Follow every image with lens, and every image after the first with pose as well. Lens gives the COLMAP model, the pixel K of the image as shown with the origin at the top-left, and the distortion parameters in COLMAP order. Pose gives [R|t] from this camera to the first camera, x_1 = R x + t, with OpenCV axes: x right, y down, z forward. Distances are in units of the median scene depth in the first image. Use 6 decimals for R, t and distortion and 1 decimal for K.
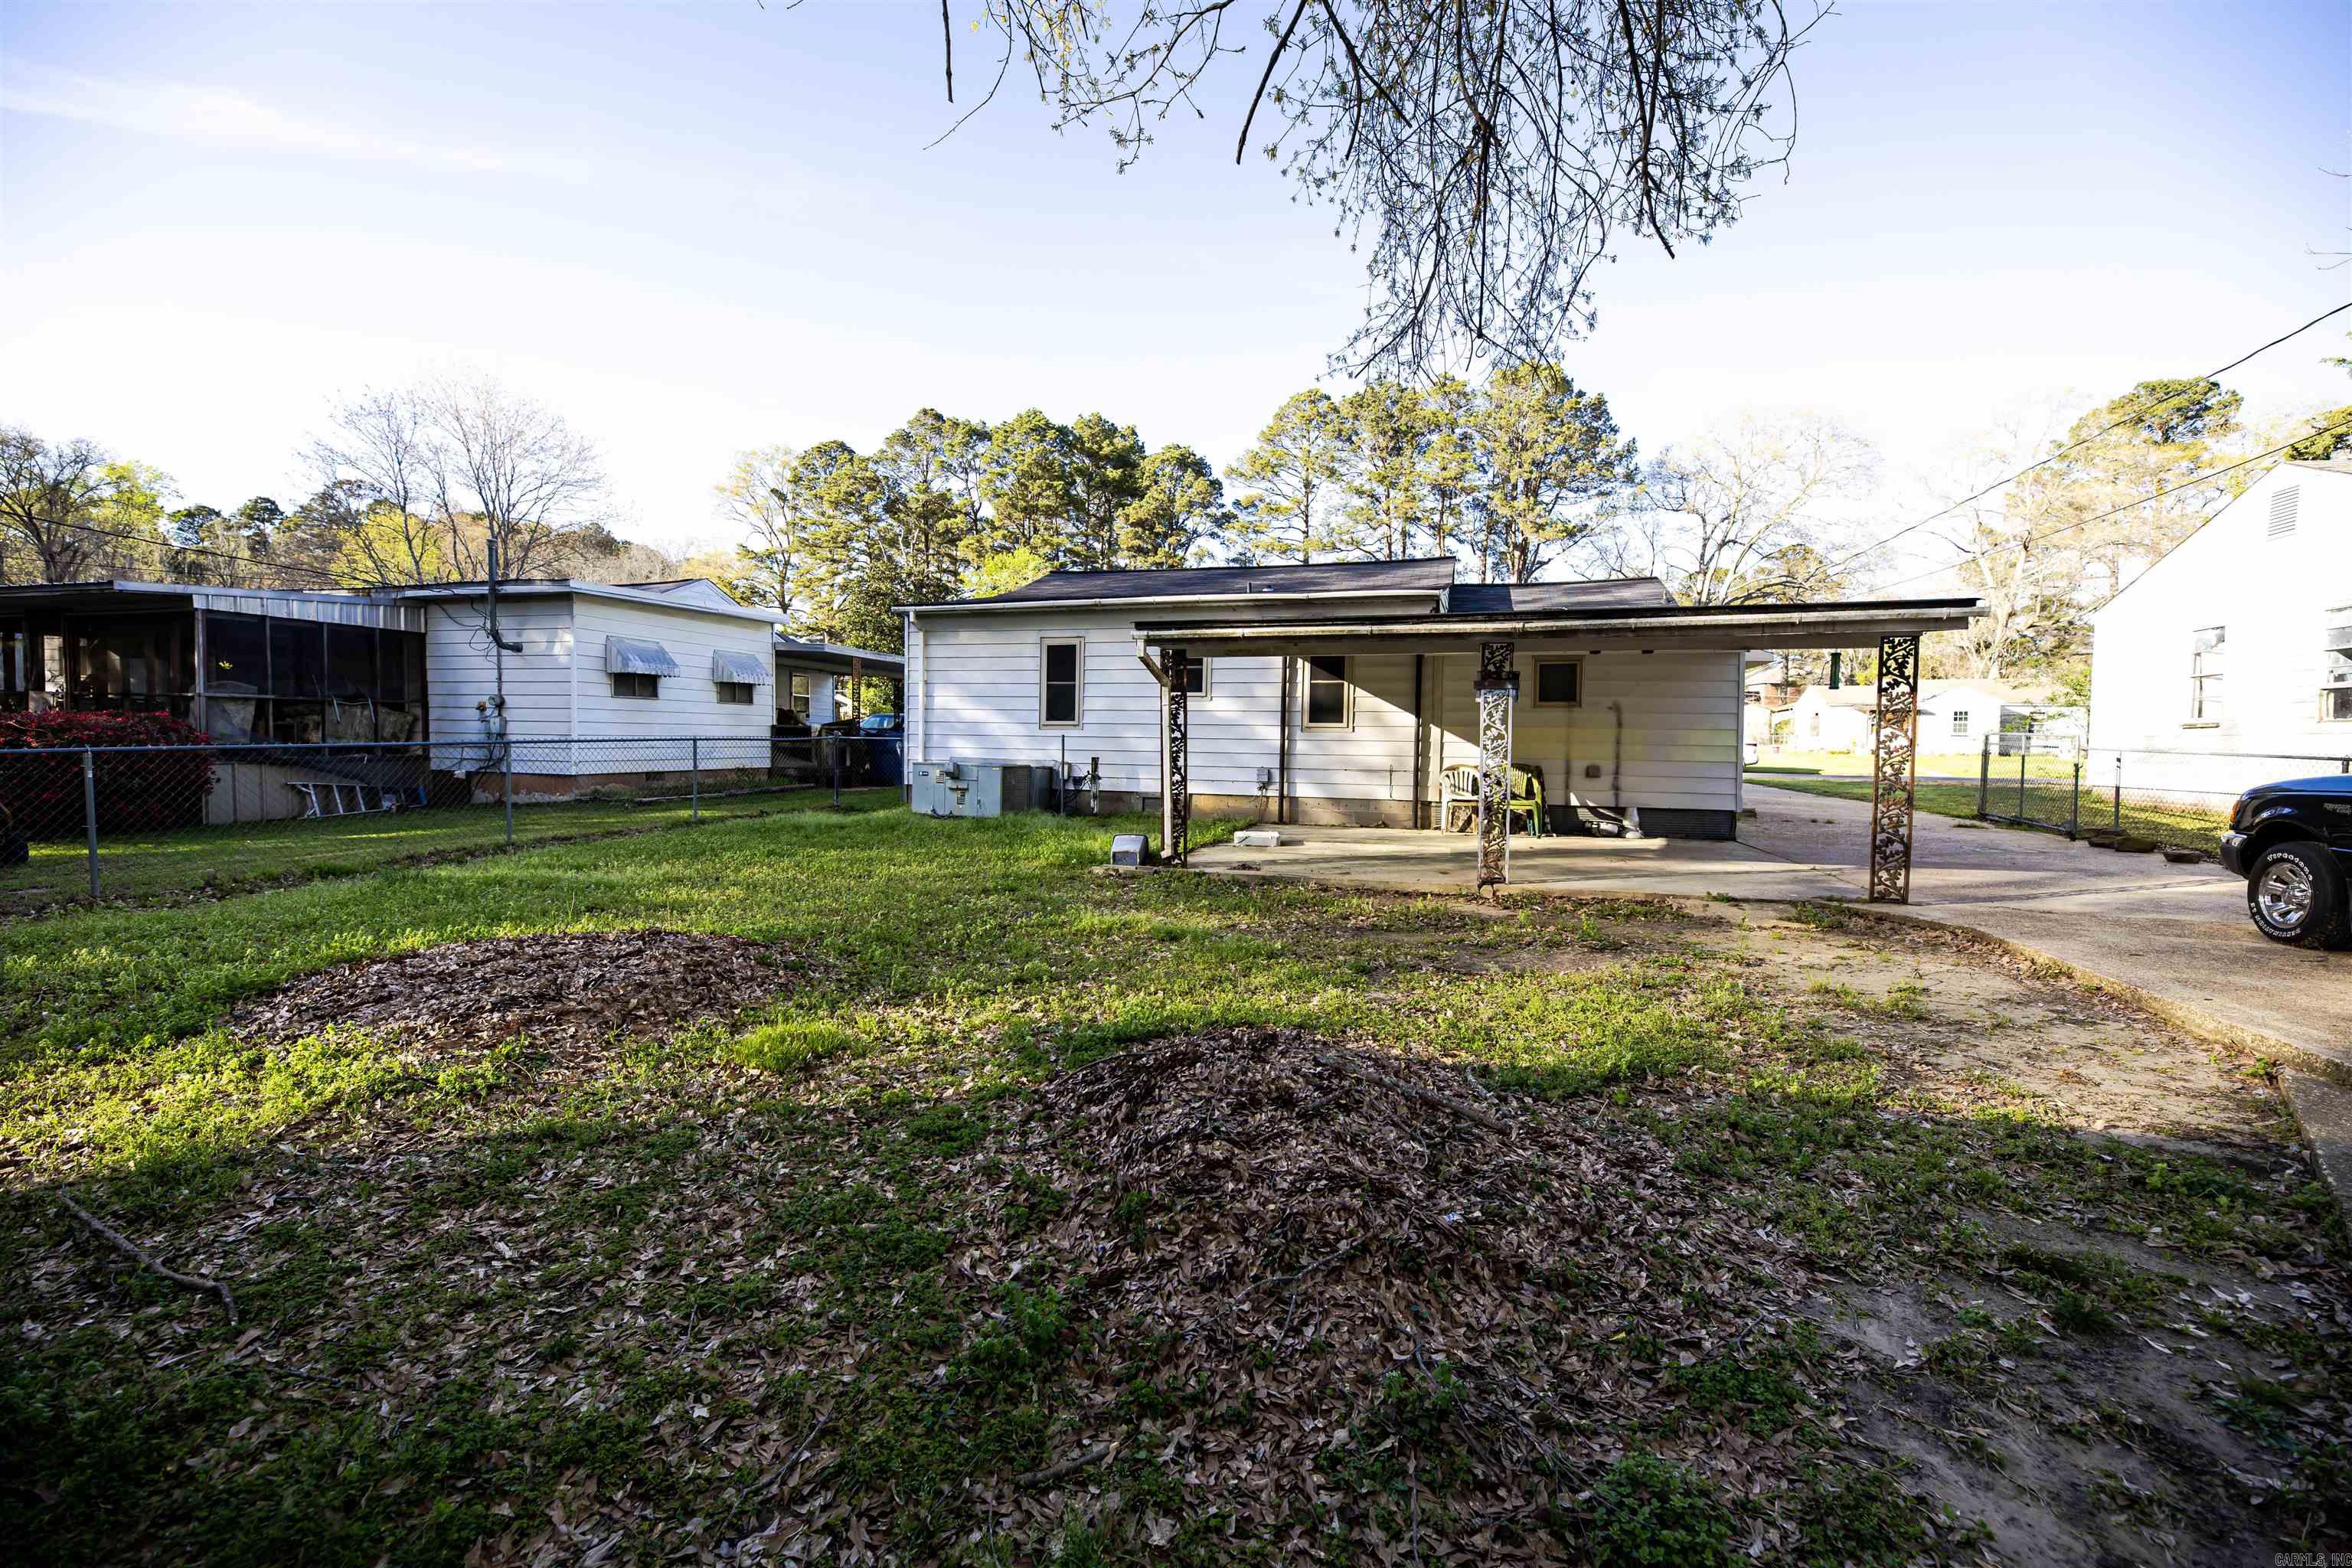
lens RADIAL K [[954.2, 0, 1180.5], [0, 954.2, 793.0], [0, 0, 1]] dist [-0.003095, -0.000852]
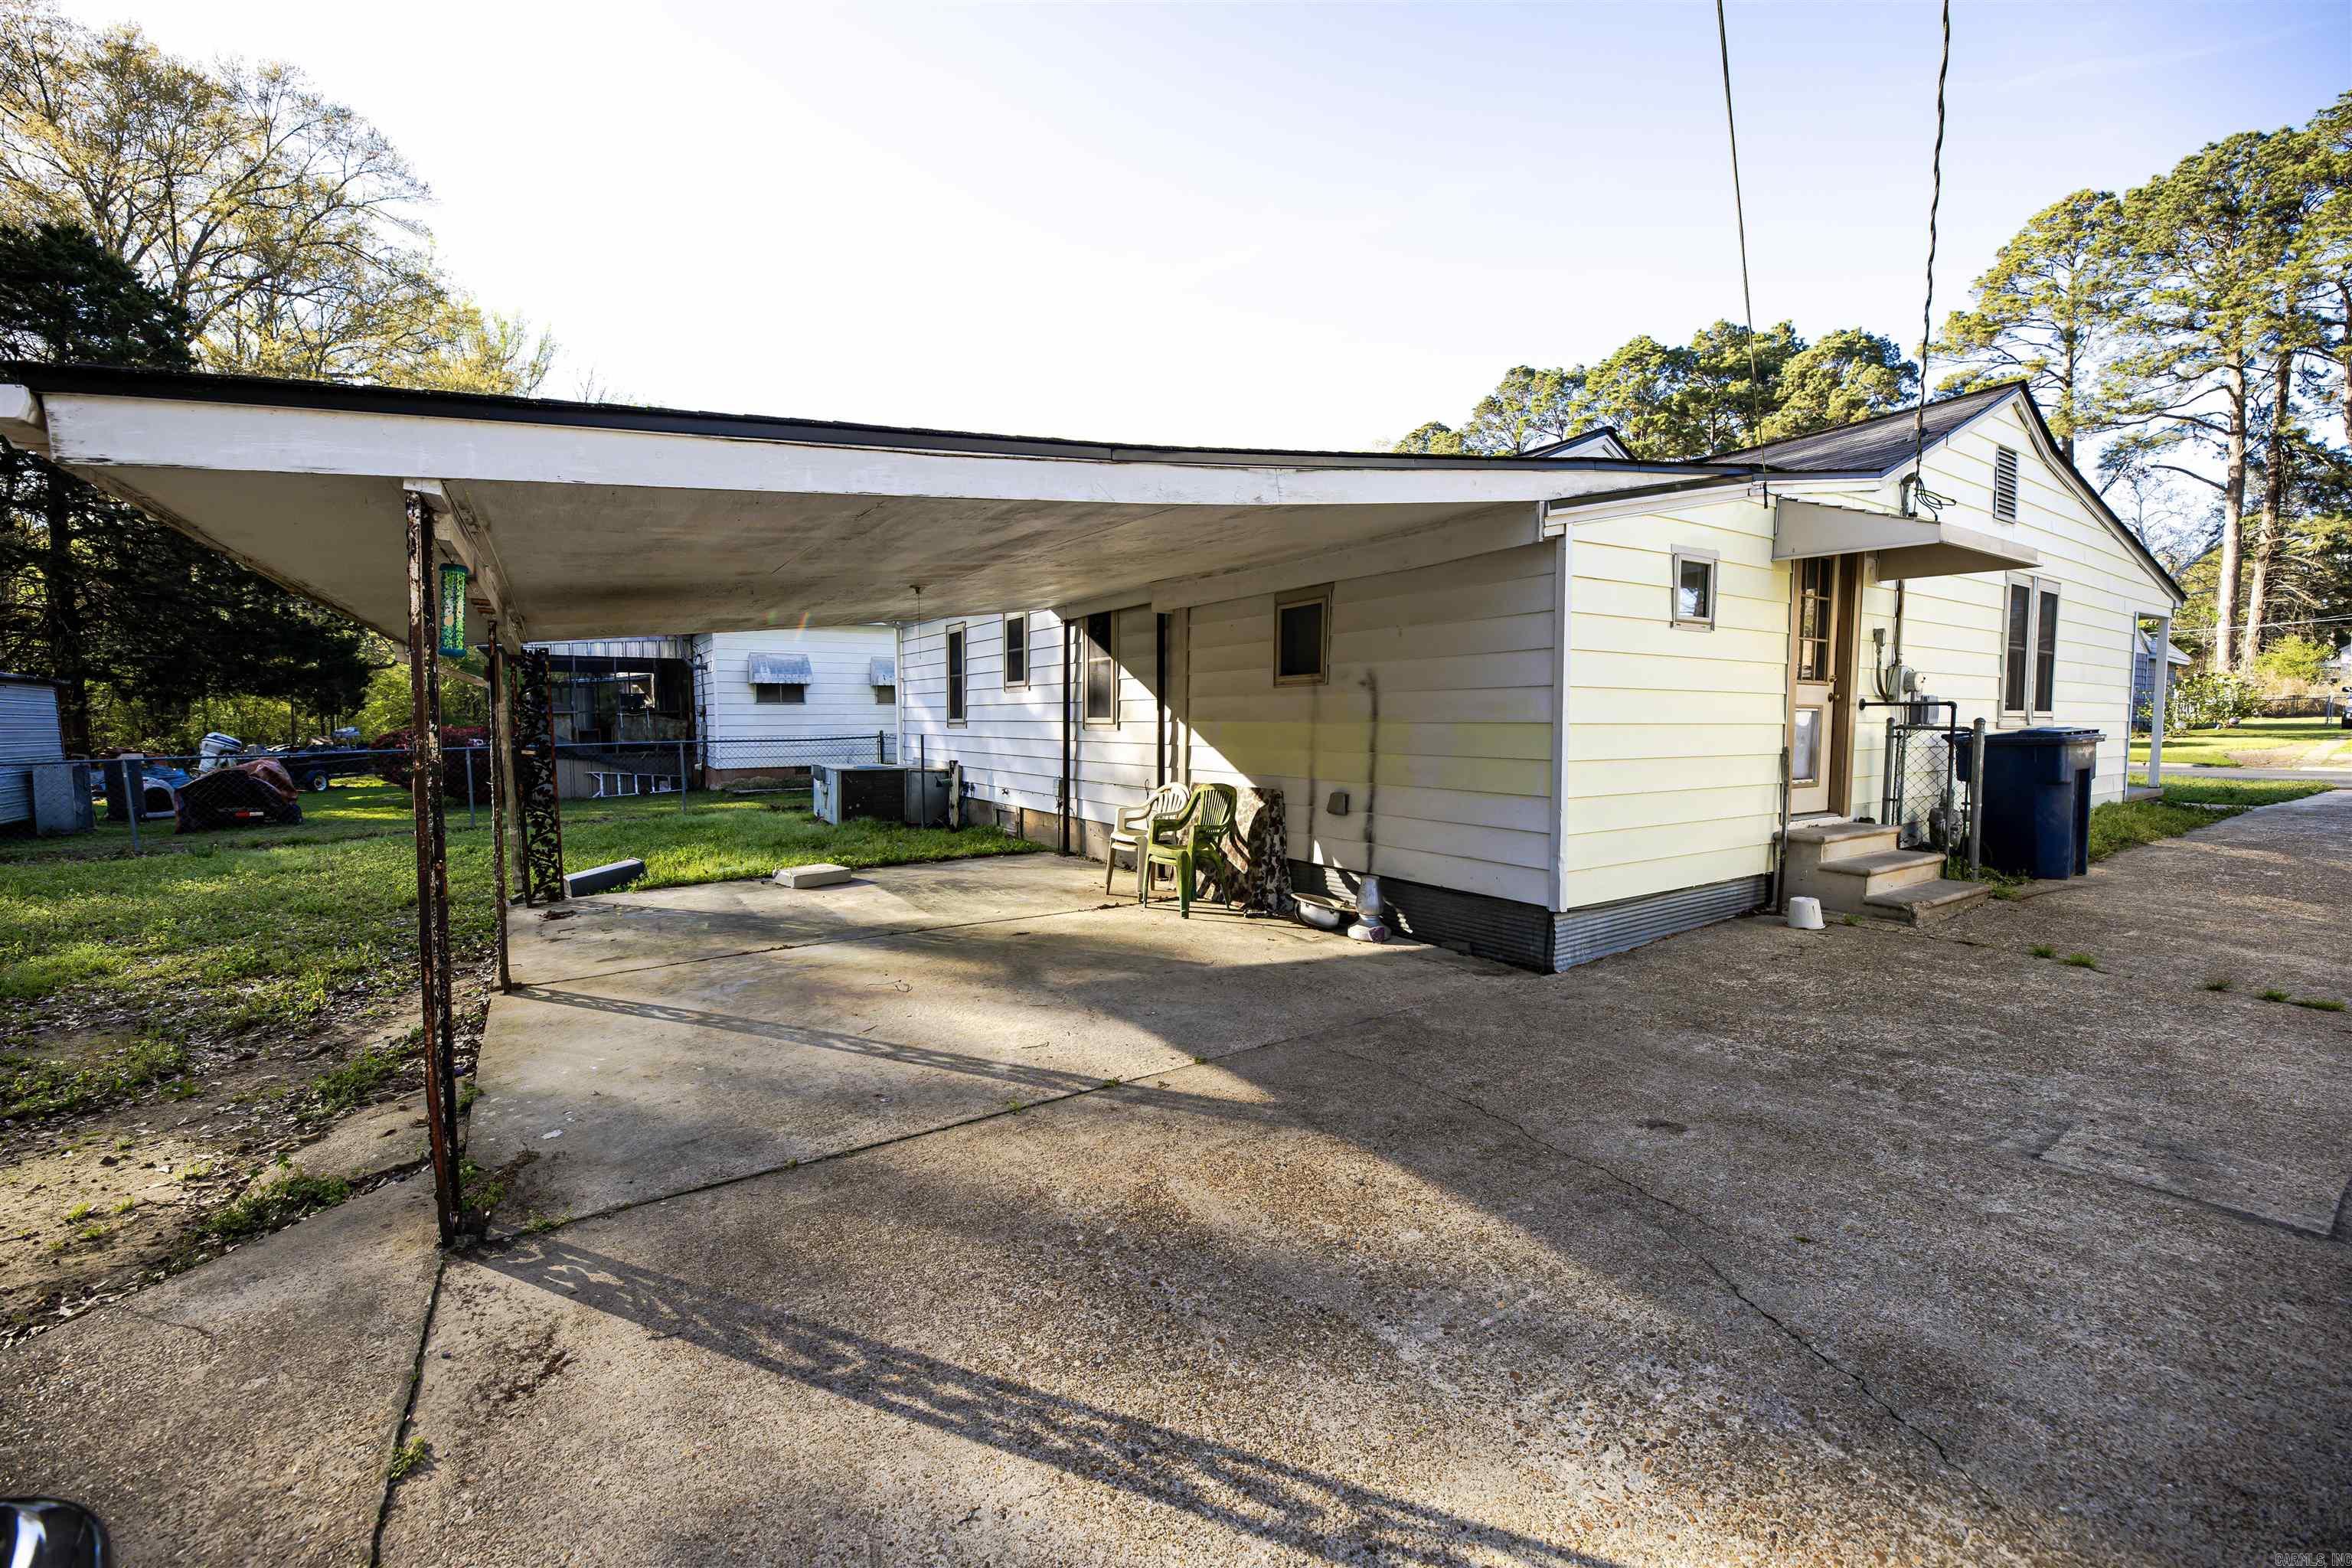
lens RADIAL K [[954.2, 0, 1172.8], [0, 954.2, 780.3], [0, 0, 1]] dist [-0.003095, -0.000852]
pose [[0.753737, 0.025918, -0.656665, 0.108353], [-0.021030, 0.999662, 0.015317, -0.006367], [0.656840, 0.002264, 0.754027, 0.081405]]
